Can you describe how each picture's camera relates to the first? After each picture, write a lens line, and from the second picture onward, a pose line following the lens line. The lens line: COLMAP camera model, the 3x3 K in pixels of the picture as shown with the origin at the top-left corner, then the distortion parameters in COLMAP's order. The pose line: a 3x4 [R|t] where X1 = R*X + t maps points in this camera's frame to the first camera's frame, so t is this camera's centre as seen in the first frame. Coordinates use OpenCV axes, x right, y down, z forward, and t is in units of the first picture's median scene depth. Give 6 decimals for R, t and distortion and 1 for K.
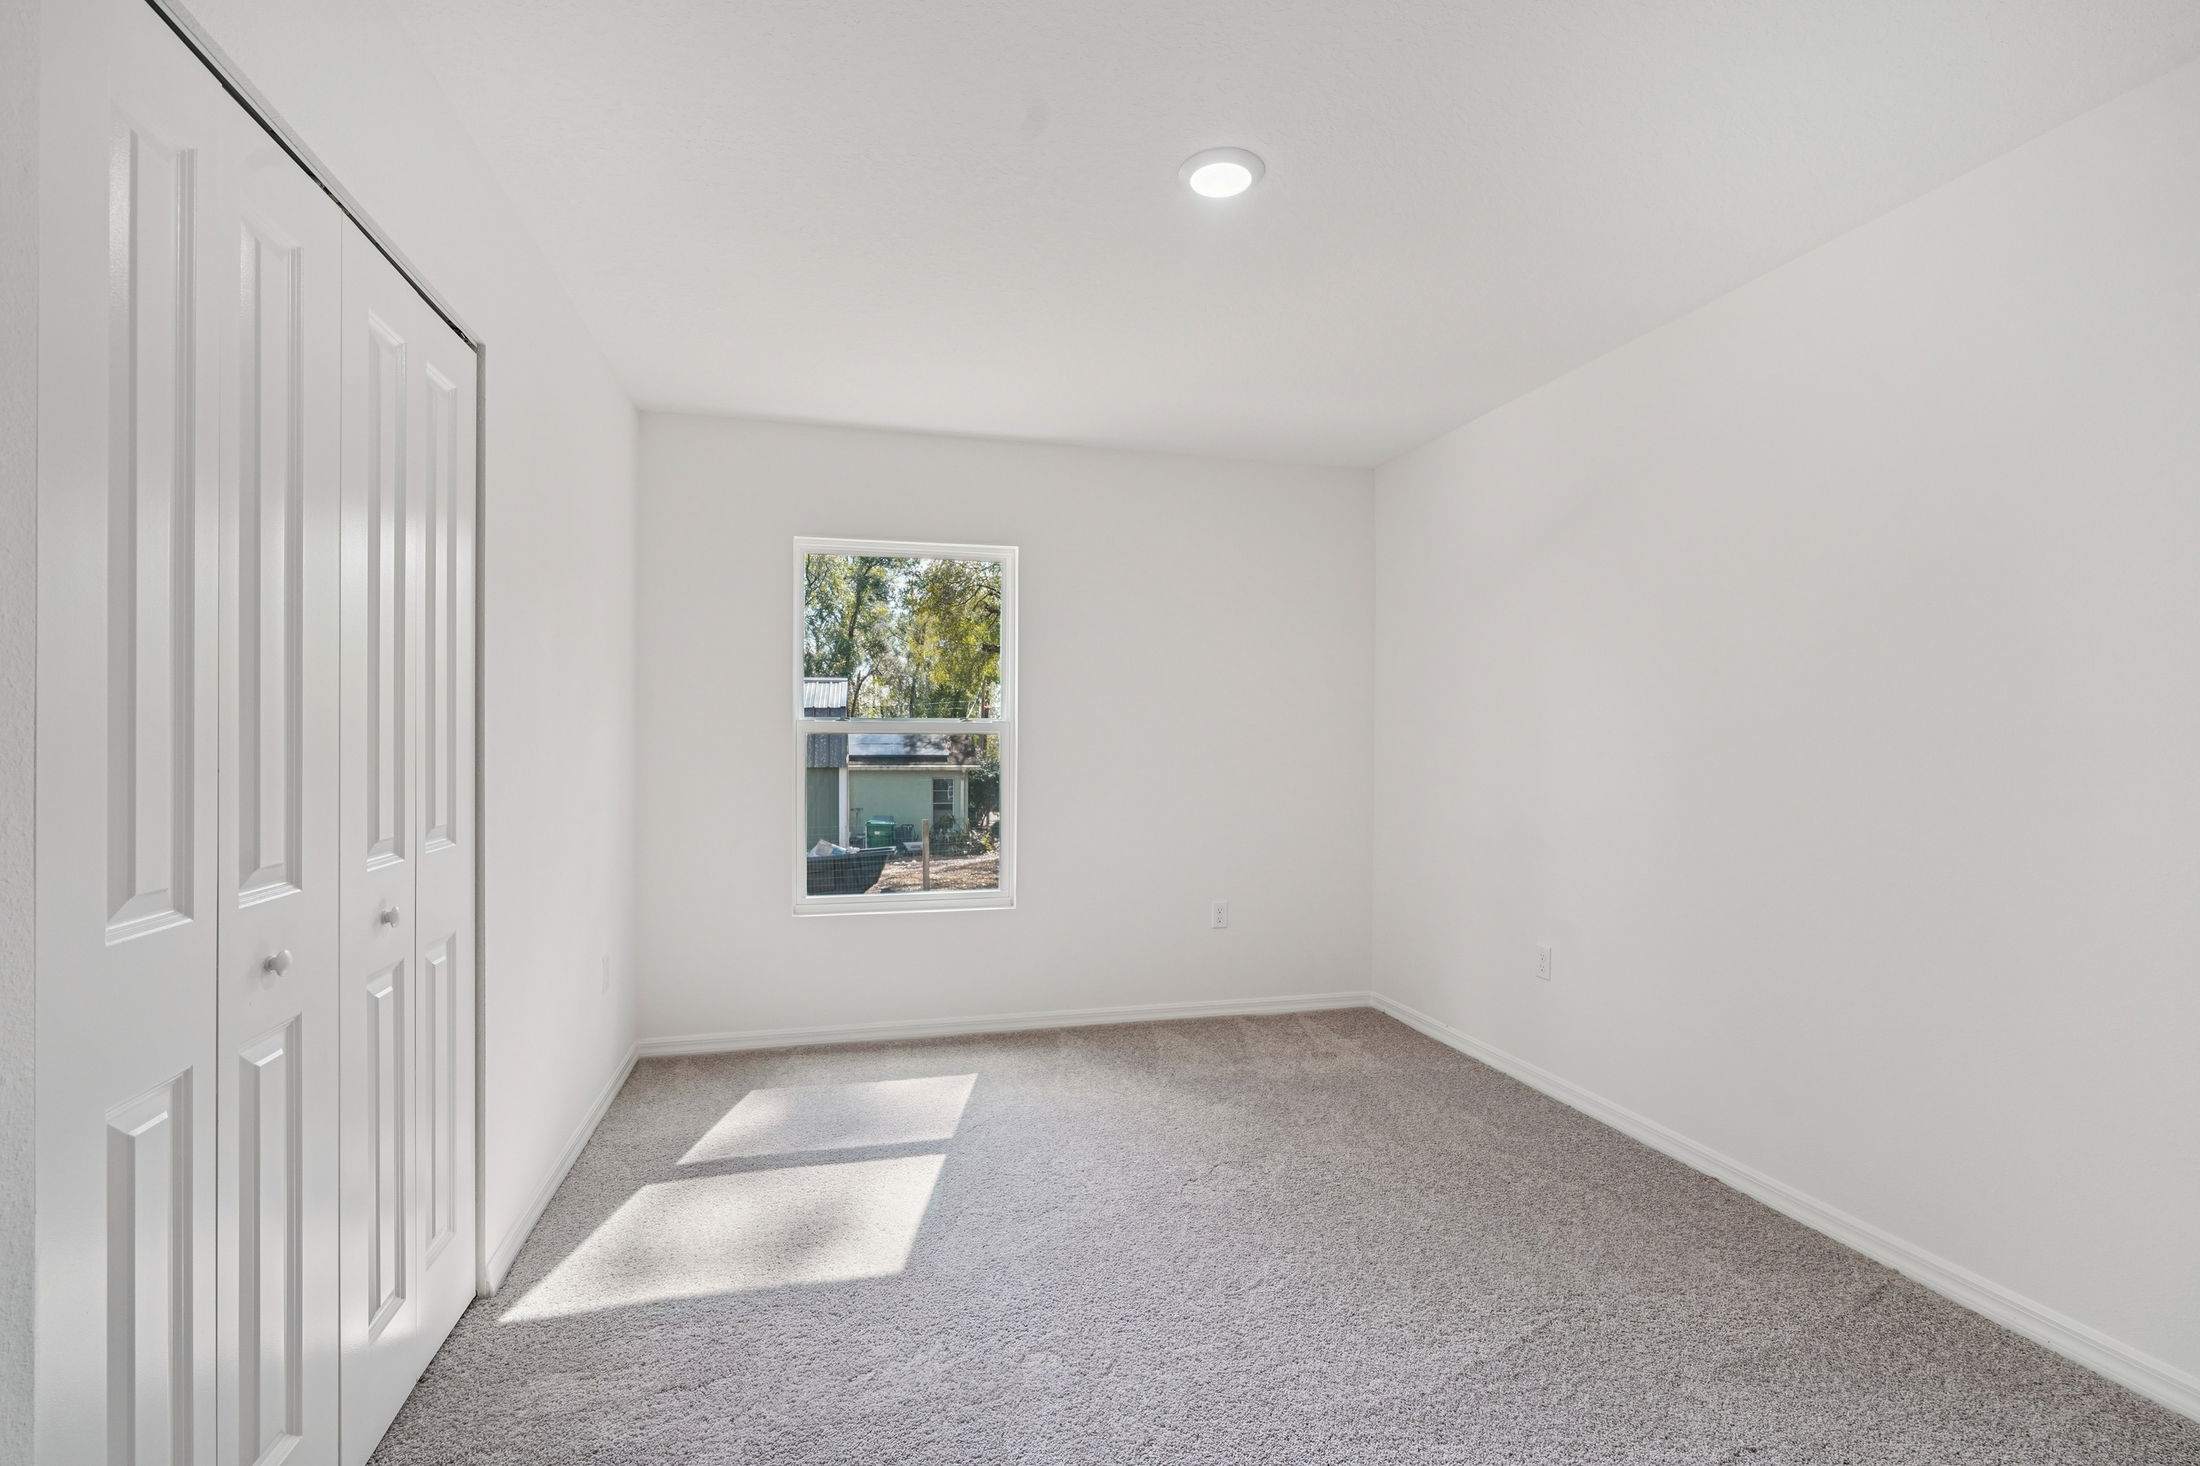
lens RADIAL K [[1005.2, 0, 1100.0], [0, 1005.2, 733.0], [0, 0, 1]] dist [-0.001646, 0.000555]
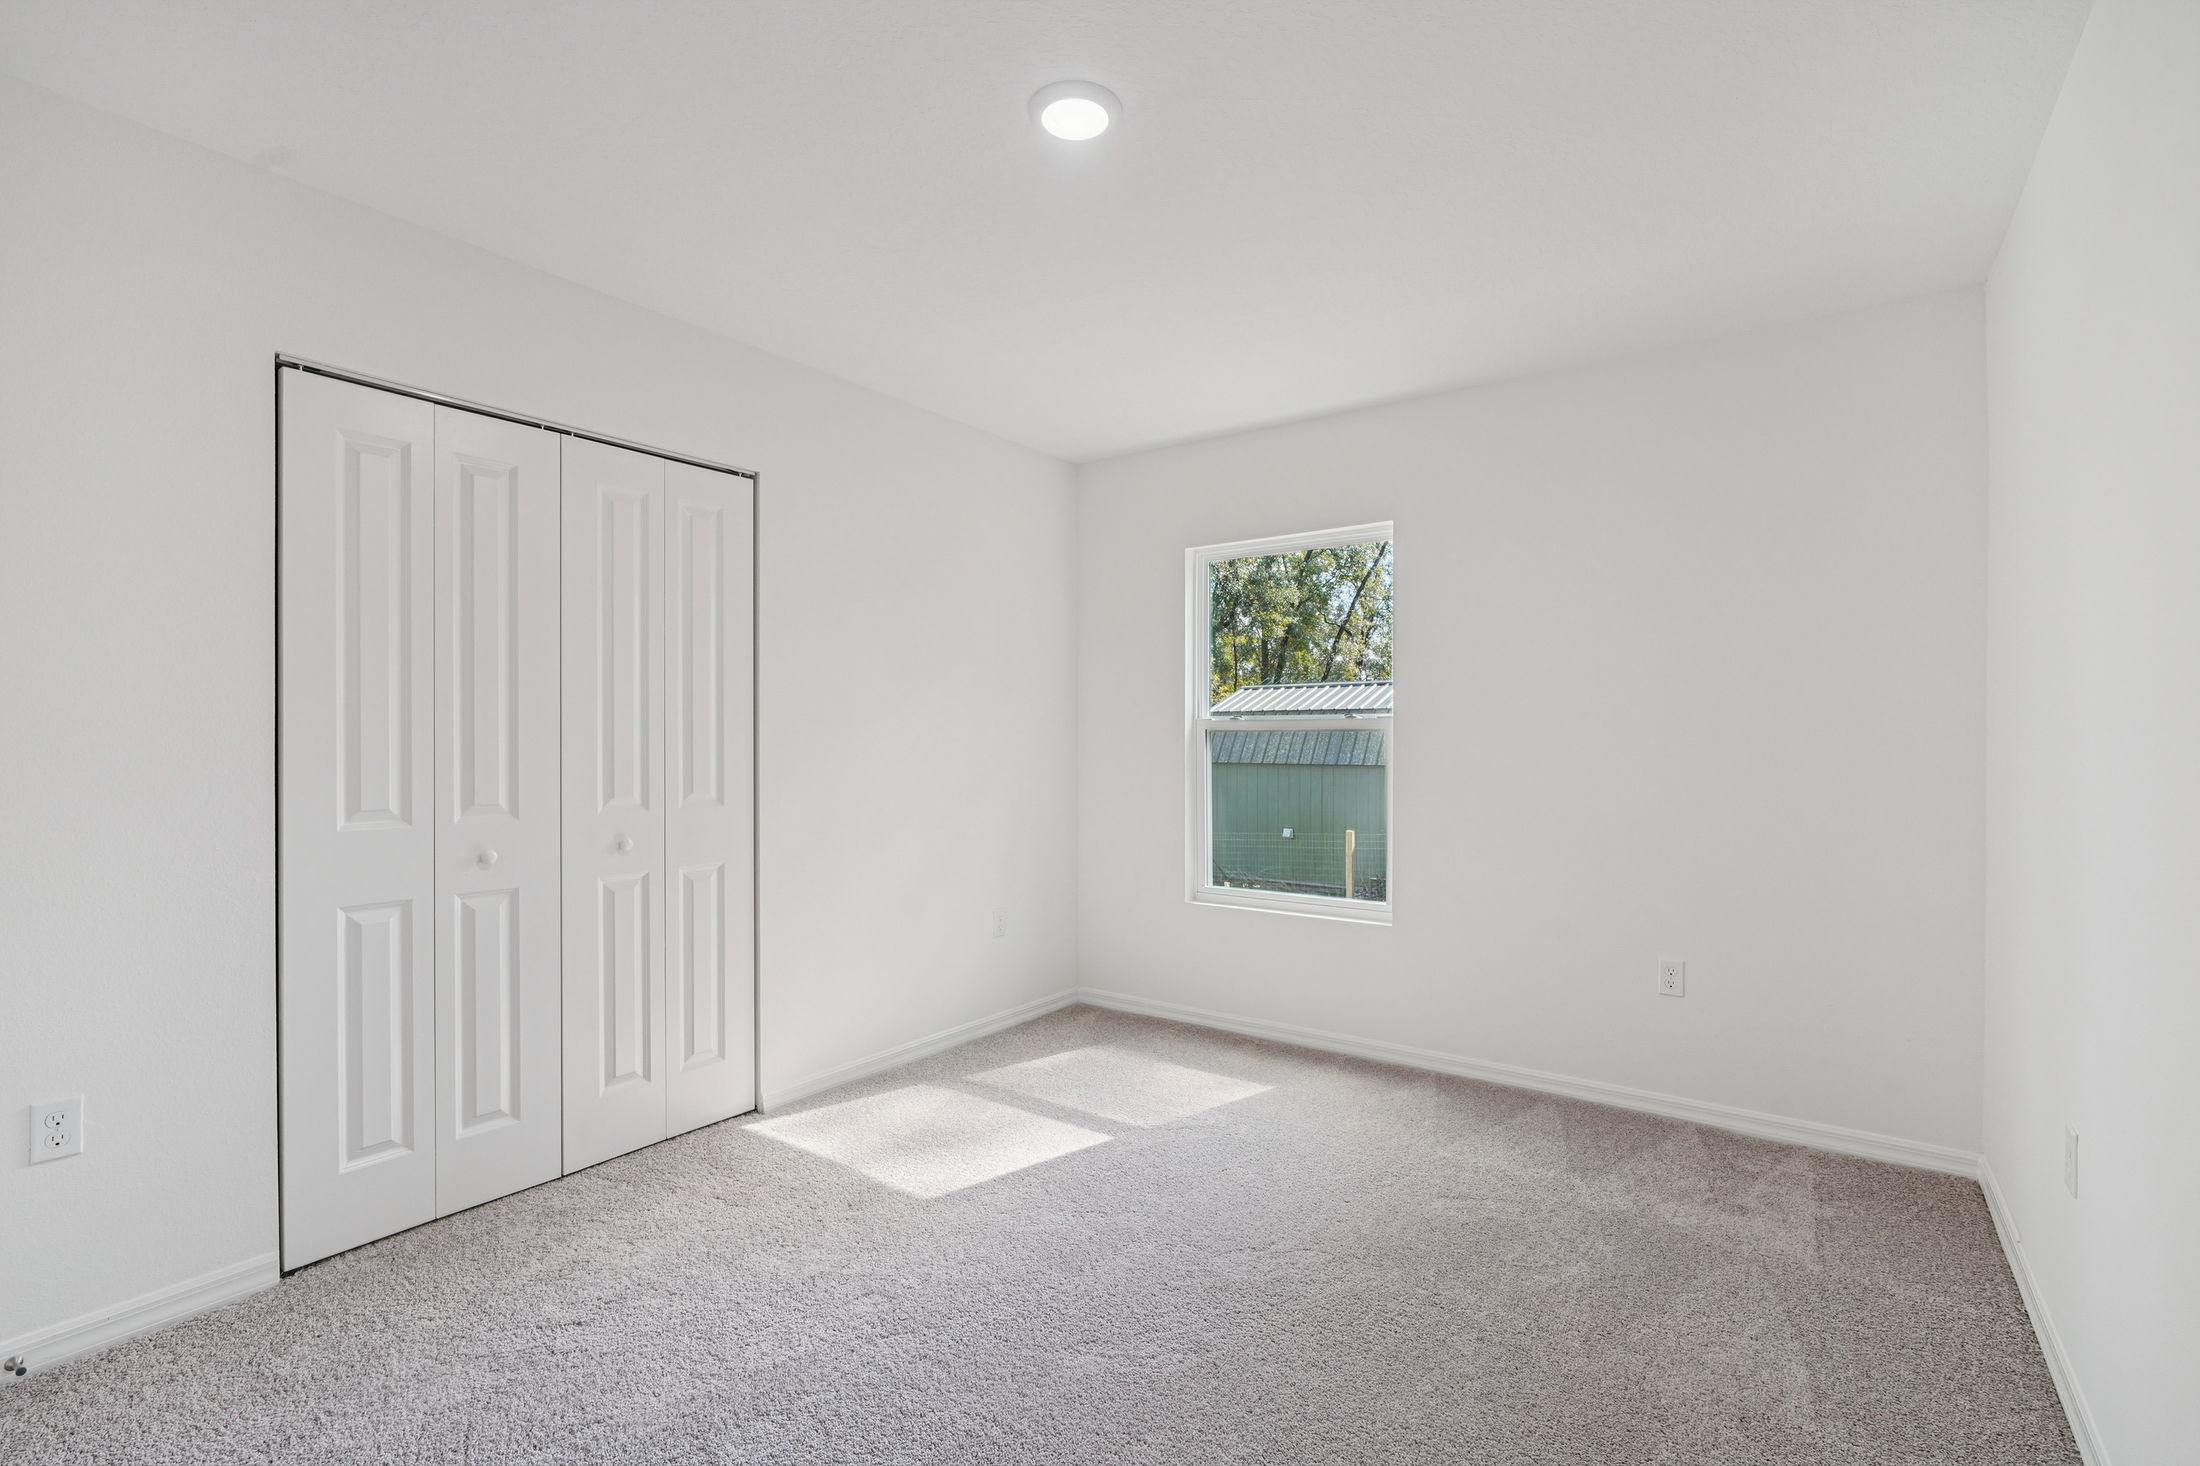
lens RADIAL K [[997.5, 0, 1096.6], [0, 997.5, 684.4], [0, 0, 1]] dist [-0.000710, -0.000060]
pose [[0.624011, -0.050635, -0.779773, 0.496548], [0.003168, 0.998054, -0.062274, 0.019614], [0.781409, 0.036389, 0.622957, 0.262500]]
